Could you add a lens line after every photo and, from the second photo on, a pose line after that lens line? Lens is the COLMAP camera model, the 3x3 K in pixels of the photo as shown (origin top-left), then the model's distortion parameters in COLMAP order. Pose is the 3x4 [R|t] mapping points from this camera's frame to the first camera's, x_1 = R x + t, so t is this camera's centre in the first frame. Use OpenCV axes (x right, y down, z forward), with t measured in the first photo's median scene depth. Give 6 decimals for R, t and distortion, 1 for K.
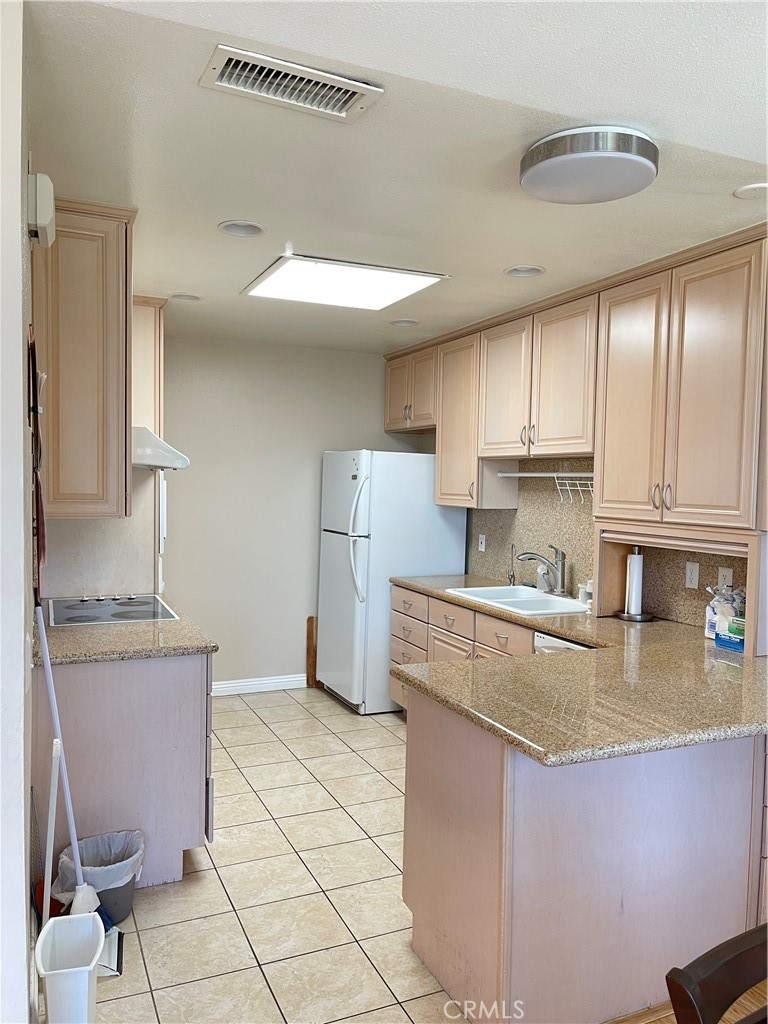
lens RADIAL K [[779.4, 0, 391.8], [0, 779.4, 522.4], [0, 0, 1]] dist [0.059371, -0.089366]
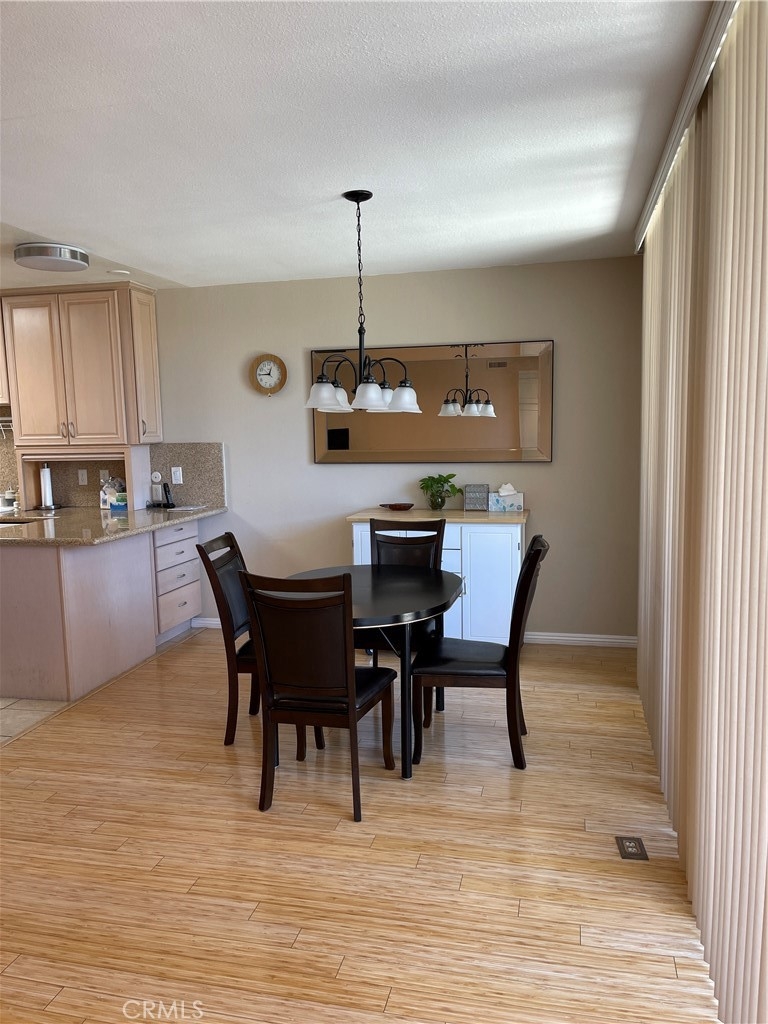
lens RADIAL K [[779.4, 0, 388.7], [0, 779.4, 513.7], [0, 0, 1]] dist [0.059371, -0.089366]
pose [[0.616527, -0.121766, 0.777861, -0.570867], [0.075848, 0.992559, 0.095259, 0.037676], [-0.783672, 0.000269, 0.621175, -0.598560]]
